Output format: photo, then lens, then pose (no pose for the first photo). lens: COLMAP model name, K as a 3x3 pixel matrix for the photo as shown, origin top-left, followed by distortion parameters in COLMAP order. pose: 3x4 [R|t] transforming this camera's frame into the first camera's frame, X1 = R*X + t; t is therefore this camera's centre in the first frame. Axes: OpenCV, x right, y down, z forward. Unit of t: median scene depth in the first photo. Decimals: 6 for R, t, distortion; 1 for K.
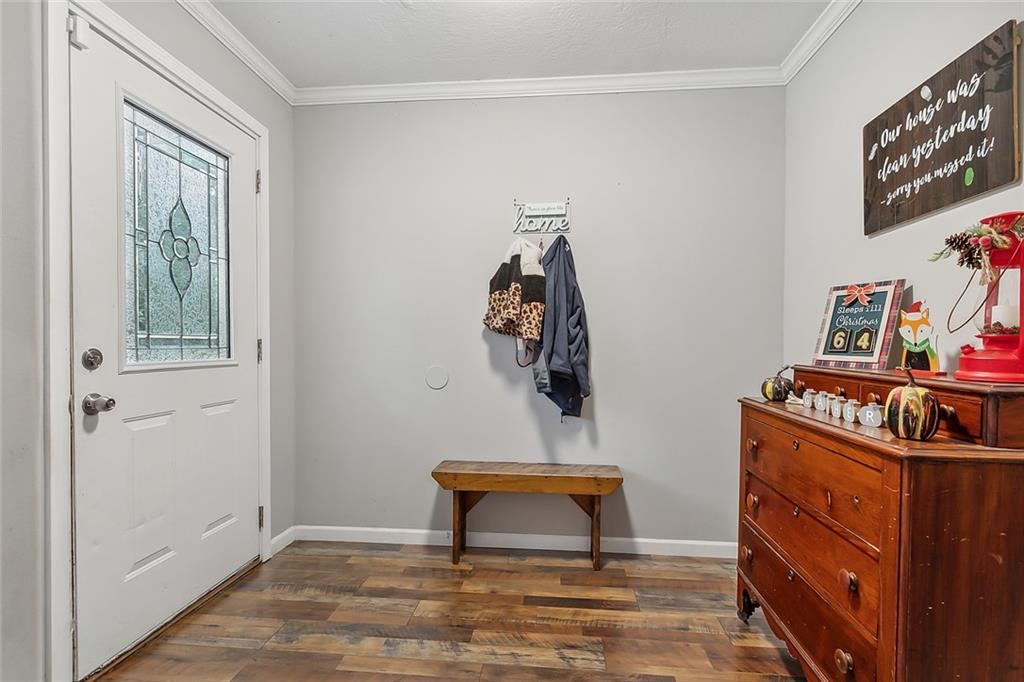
lens RADIAL K [[492.3, 0, 512.0], [0, 492.3, 348.7], [0, 0, 1]] dist [0.001304, 0.000619]
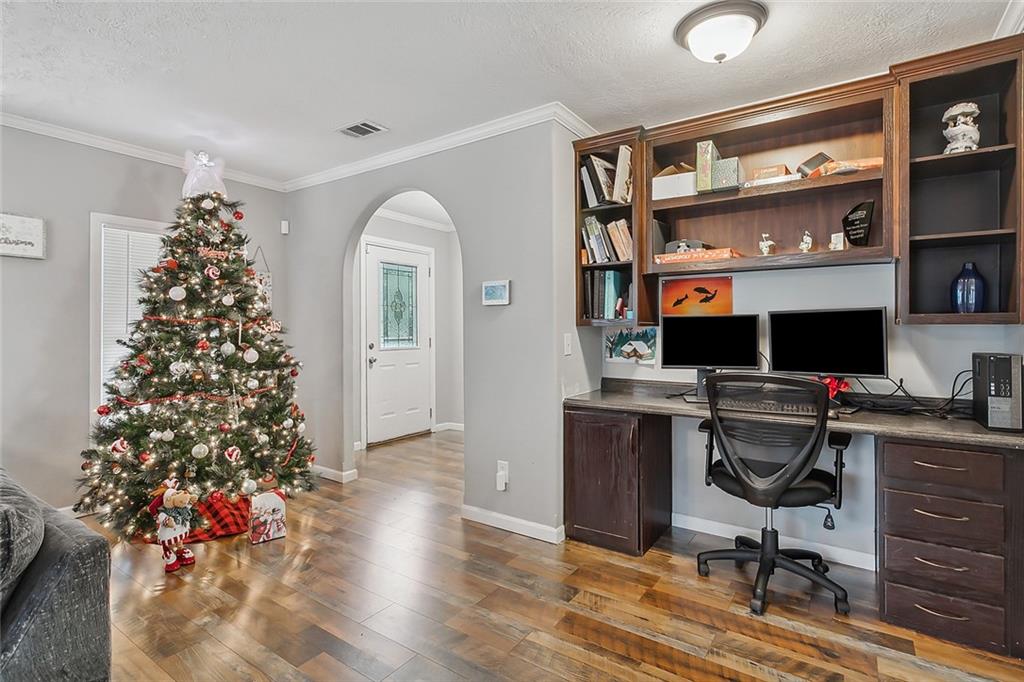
lens RADIAL K [[492.3, 0, 504.0], [0, 492.3, 330.6], [0, 0, 1]] dist [0.001304, 0.000619]
pose [[0.870306, -0.000445, -0.492512, 1.167075], [-0.001807, 0.999990, -0.004097, -0.053951], [0.492508, 0.004456, 0.870296, -1.080048]]
